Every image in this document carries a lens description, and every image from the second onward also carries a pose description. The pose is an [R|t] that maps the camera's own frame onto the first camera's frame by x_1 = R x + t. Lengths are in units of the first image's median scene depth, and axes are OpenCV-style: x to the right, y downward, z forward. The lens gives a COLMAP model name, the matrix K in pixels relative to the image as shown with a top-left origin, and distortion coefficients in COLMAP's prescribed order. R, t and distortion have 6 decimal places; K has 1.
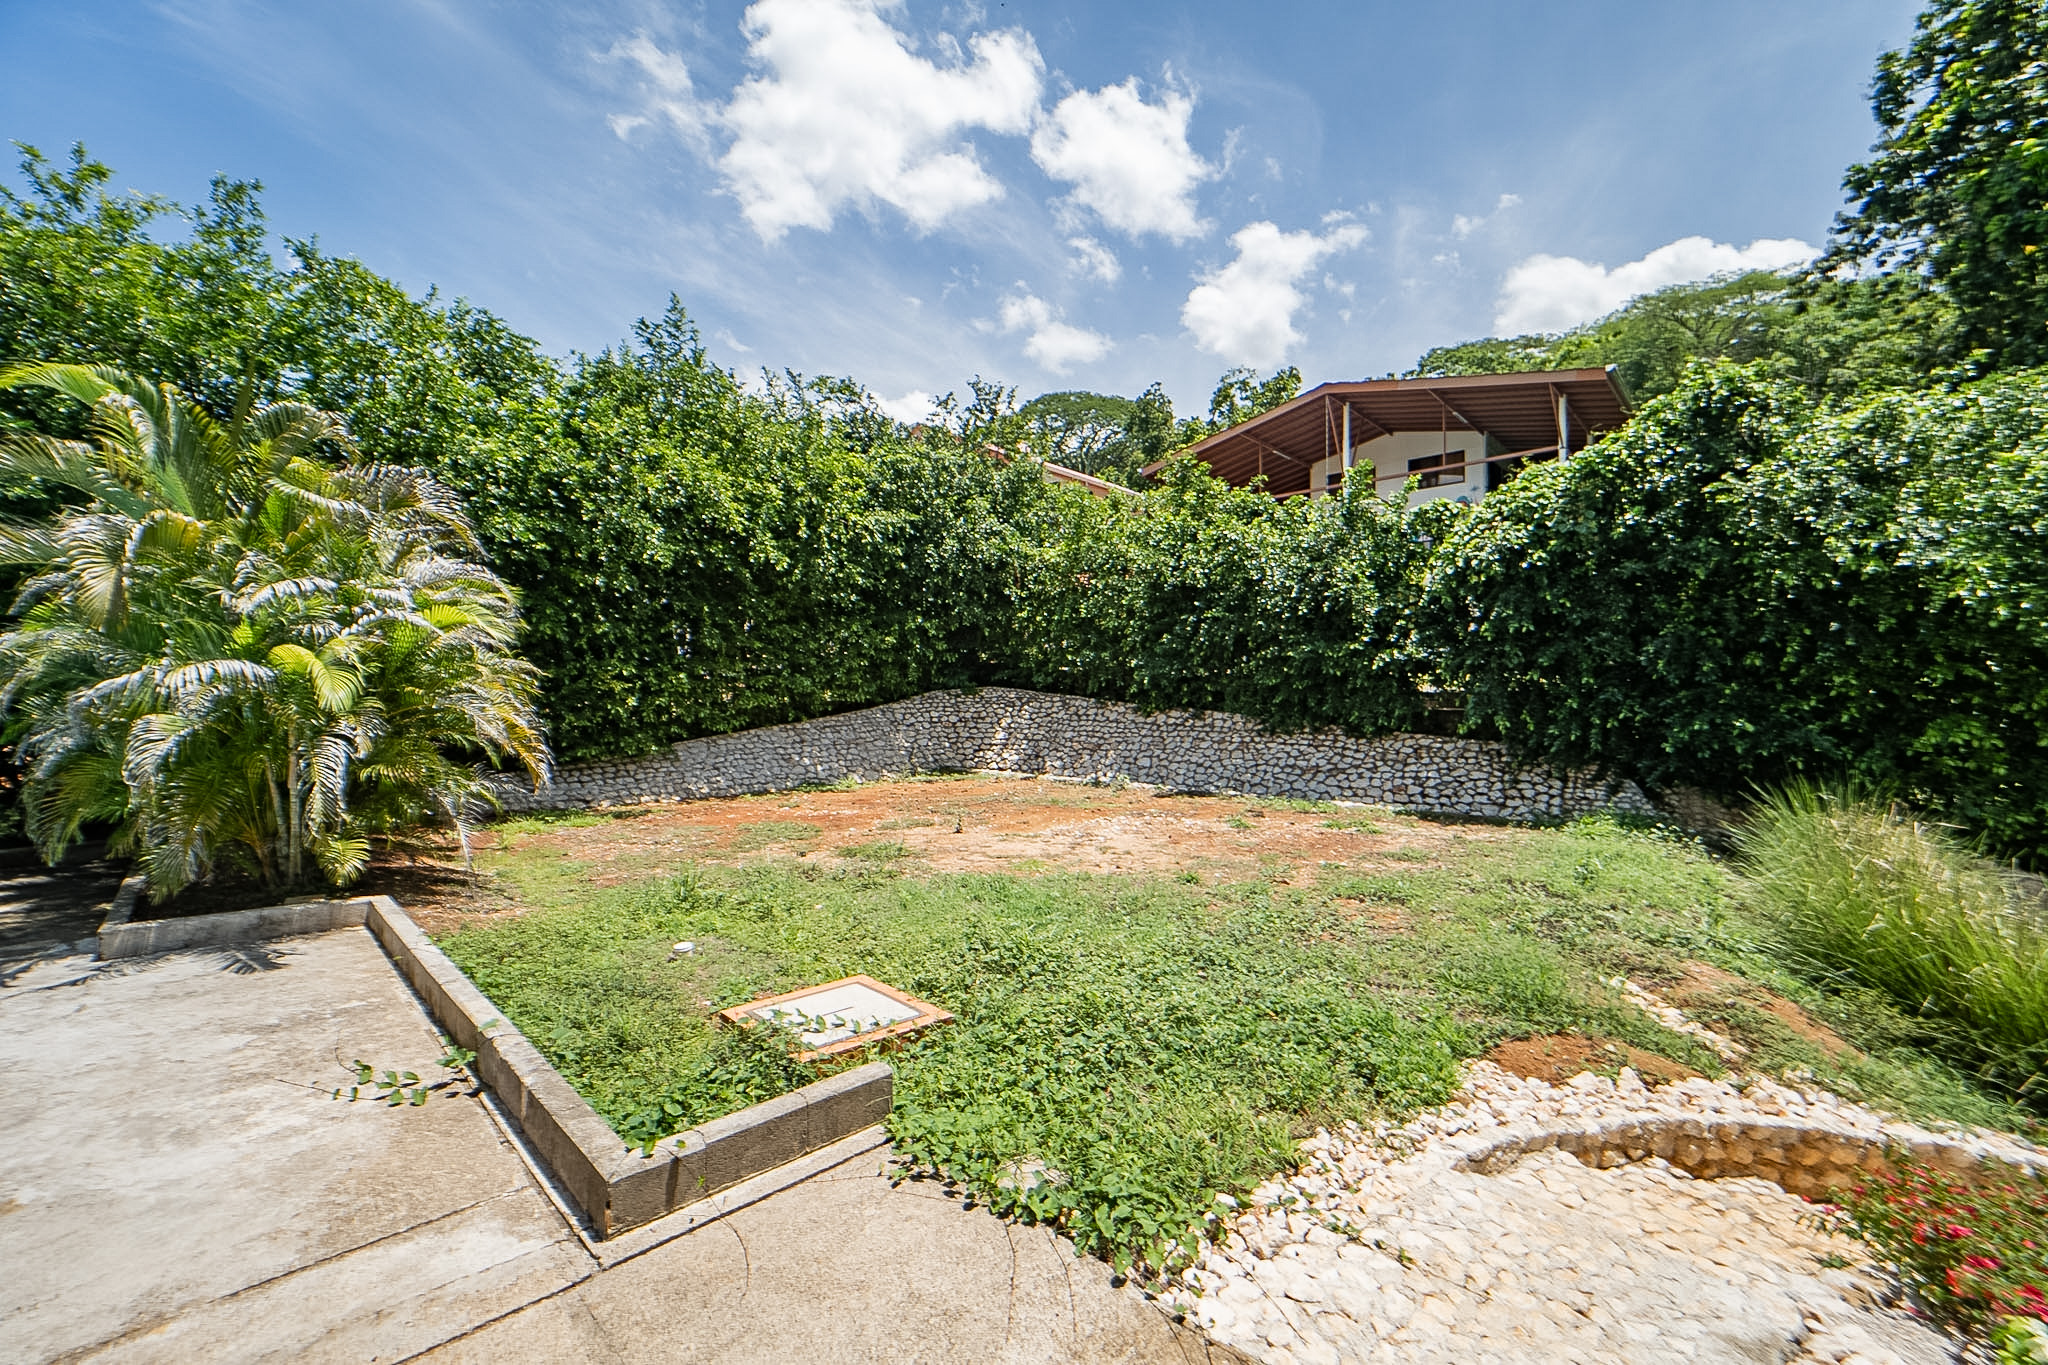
lens RADIAL K [[836.1, 0, 1040.6], [0, 836.1, 678.9], [0, 0, 1]] dist [-0.020382, 0.001921]
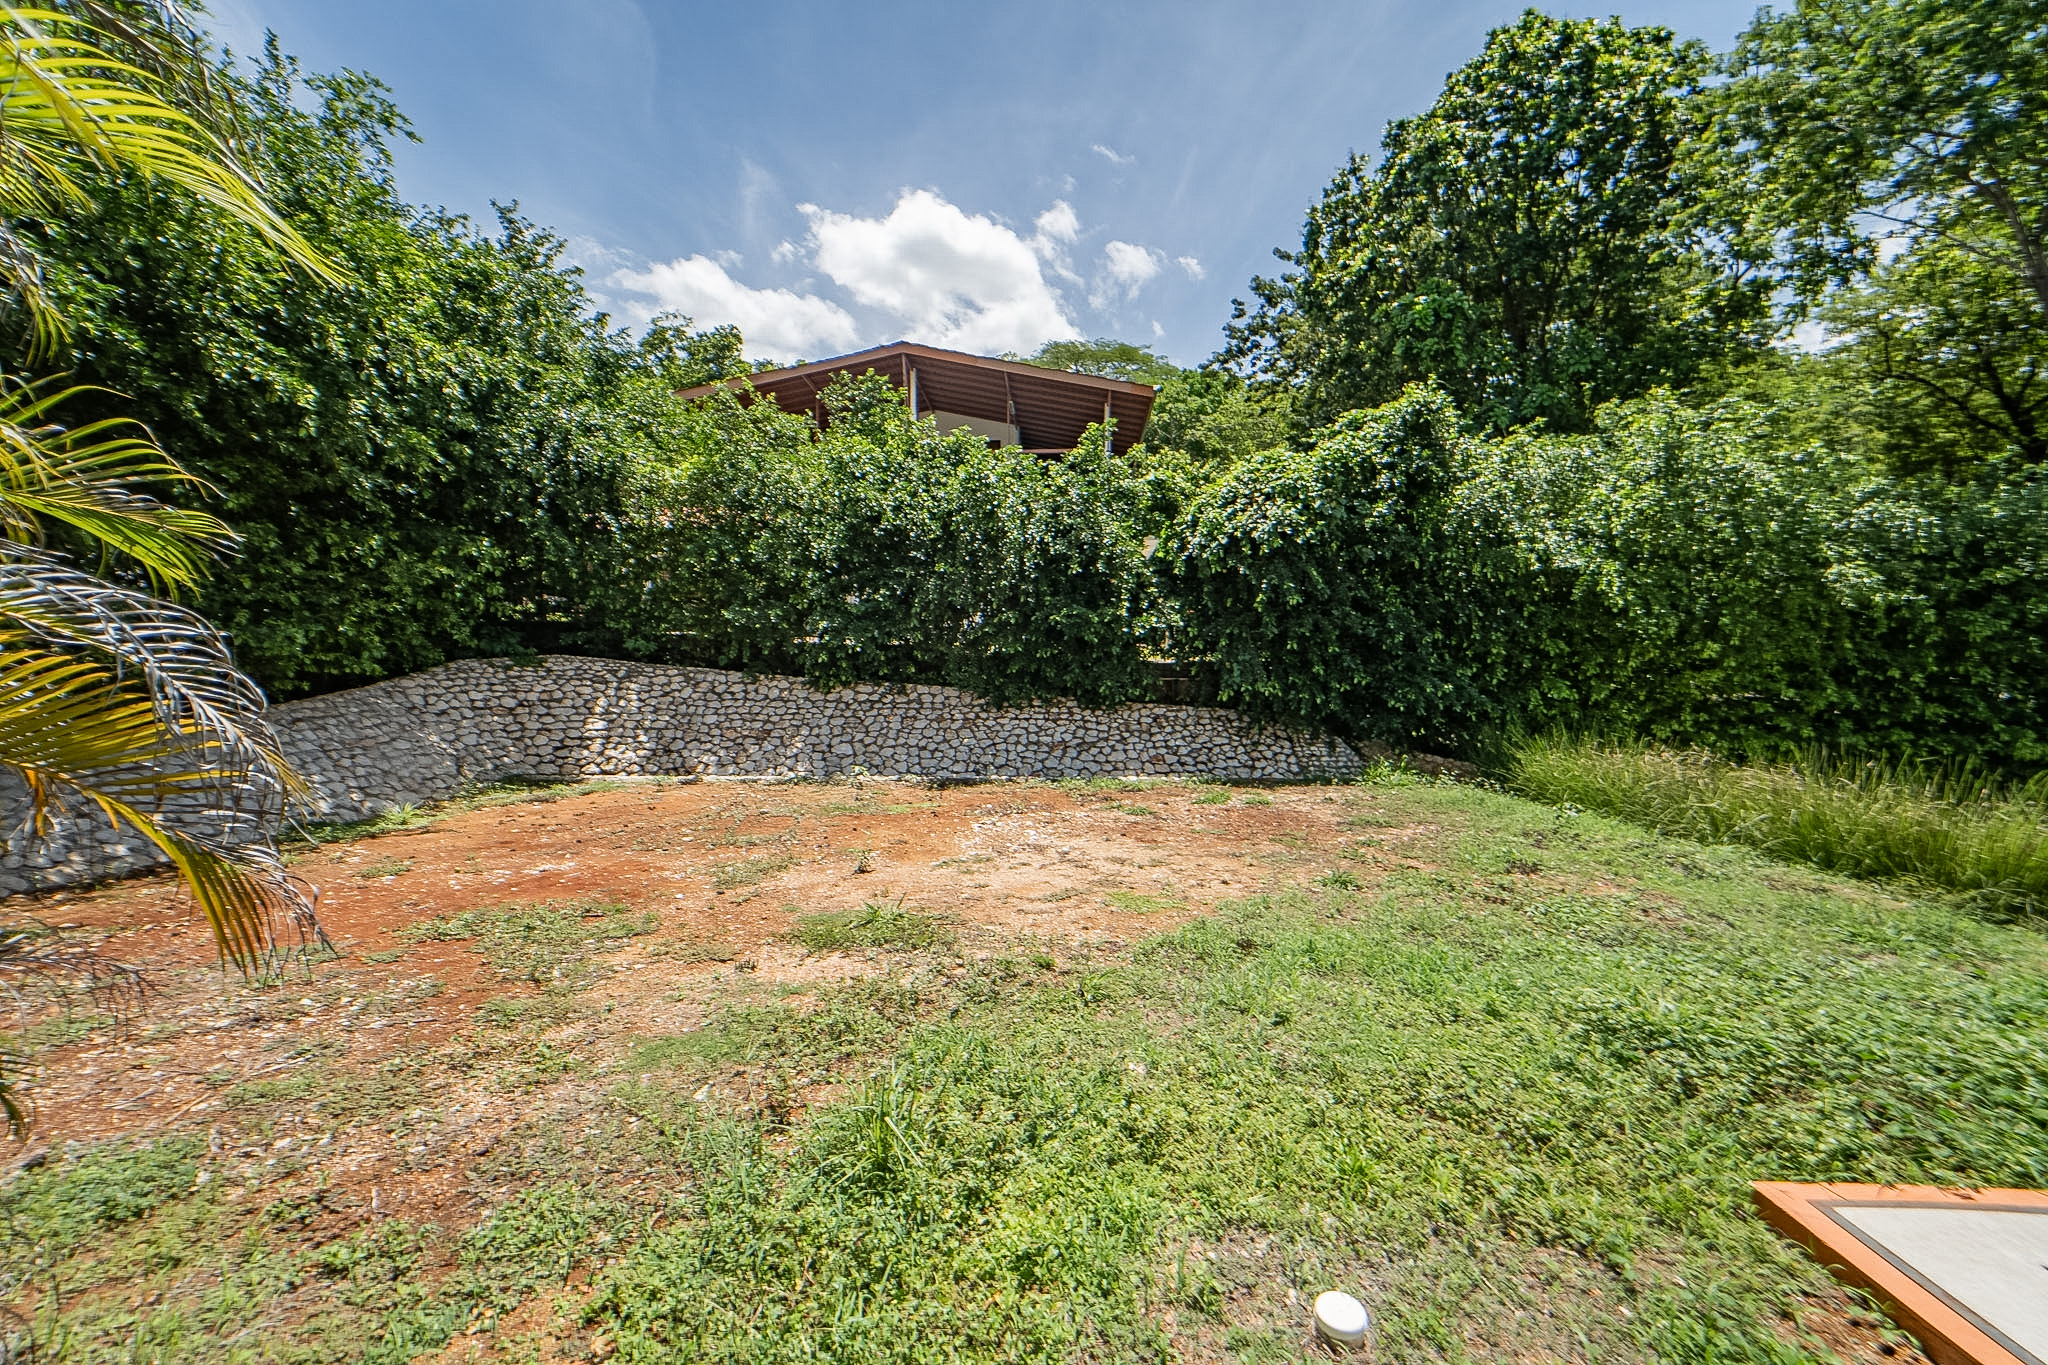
lens RADIAL K [[829.3, 0, 1037.7], [0, 829.3, 690.4], [0, 0, 1]] dist [-0.024183, 0.001604]
pose [[0.749825, -0.012753, 0.661514, -0.258379], [-0.008787, 0.999534, 0.029229, 0.018899], [-0.661578, -0.027730, 0.749363, 0.290504]]
